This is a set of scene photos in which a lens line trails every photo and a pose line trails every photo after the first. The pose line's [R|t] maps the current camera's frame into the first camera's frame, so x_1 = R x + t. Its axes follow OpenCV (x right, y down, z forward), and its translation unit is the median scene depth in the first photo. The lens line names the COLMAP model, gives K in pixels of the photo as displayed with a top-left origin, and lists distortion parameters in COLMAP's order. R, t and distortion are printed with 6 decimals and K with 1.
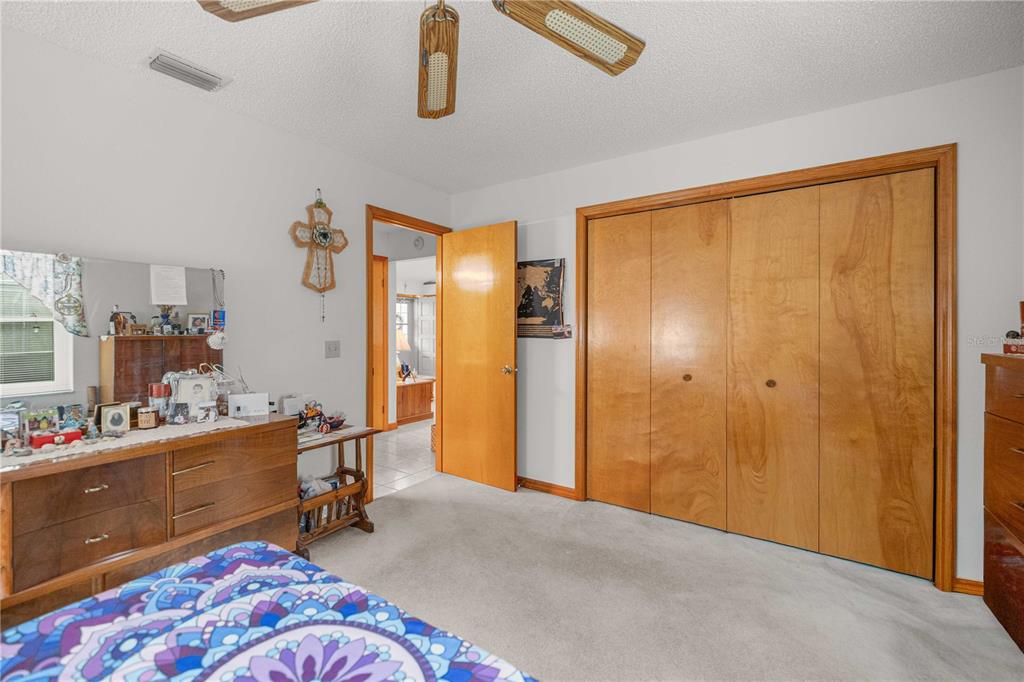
lens RADIAL K [[437.3, 0, 508.5], [0, 437.3, 336.0], [0, 0, 1]] dist [0.000421, -0.000095]
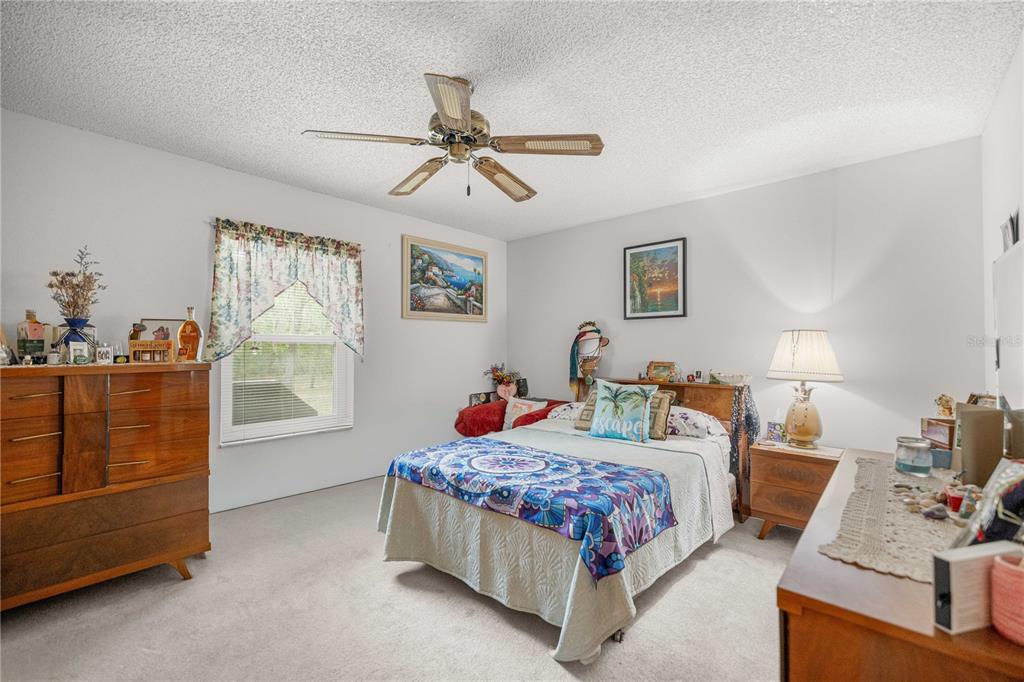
lens RADIAL K [[437.3, 0, 508.5], [0, 437.3, 336.0], [0, 0, 1]] dist [0.000421, -0.000095]
pose [[-0.988767, 0.002442, 0.149442, -0.706827], [0.000710, 0.999932, -0.011644, -0.037308], [-0.149461, -0.011408, -0.988702, 3.112786]]
